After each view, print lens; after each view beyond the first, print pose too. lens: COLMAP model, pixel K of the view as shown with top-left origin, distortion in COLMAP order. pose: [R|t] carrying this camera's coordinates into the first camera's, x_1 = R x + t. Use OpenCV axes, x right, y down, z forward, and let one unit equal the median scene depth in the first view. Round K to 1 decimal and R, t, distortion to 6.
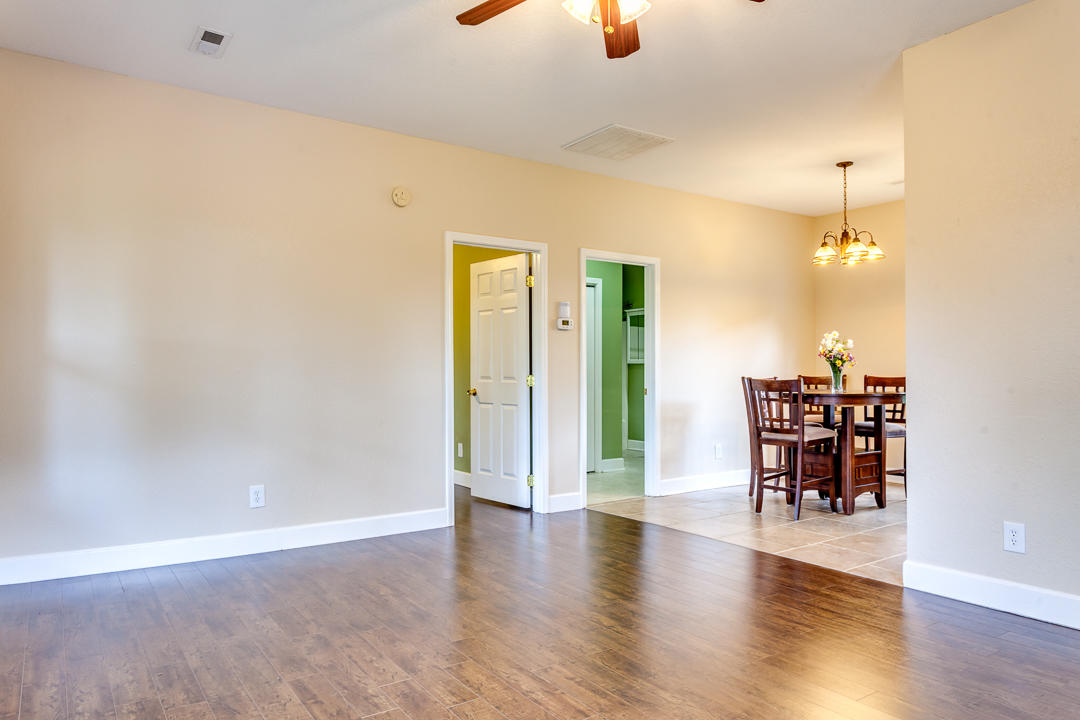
lens RADIAL K [[717.4, 0, 536.1], [0, 717.4, 361.6], [0, 0, 1]] dist [0.001930, 0.000426]
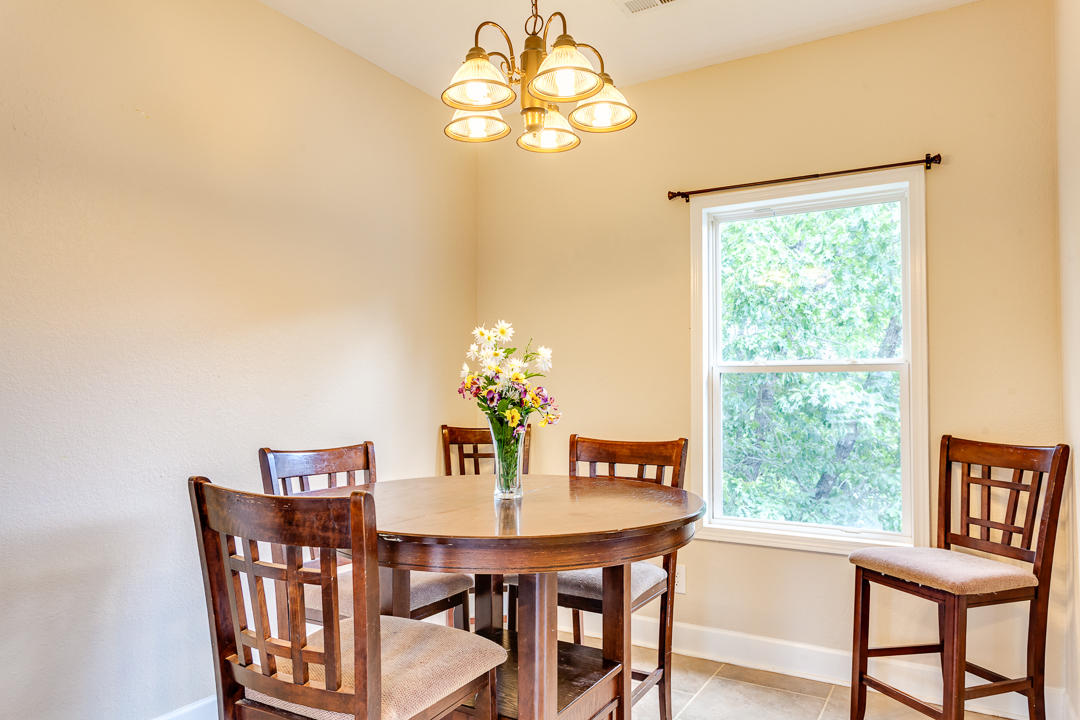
lens RADIAL K [[717.4, 0, 540.8], [0, 717.4, 362.0], [0, 0, 1]] dist [0.001930, 0.000426]
pose [[0.909366, 0.017971, 0.415609, 0.290591], [-0.010115, 0.999726, -0.021096, -0.016061], [-0.415874, 0.014980, 0.909299, 0.681846]]
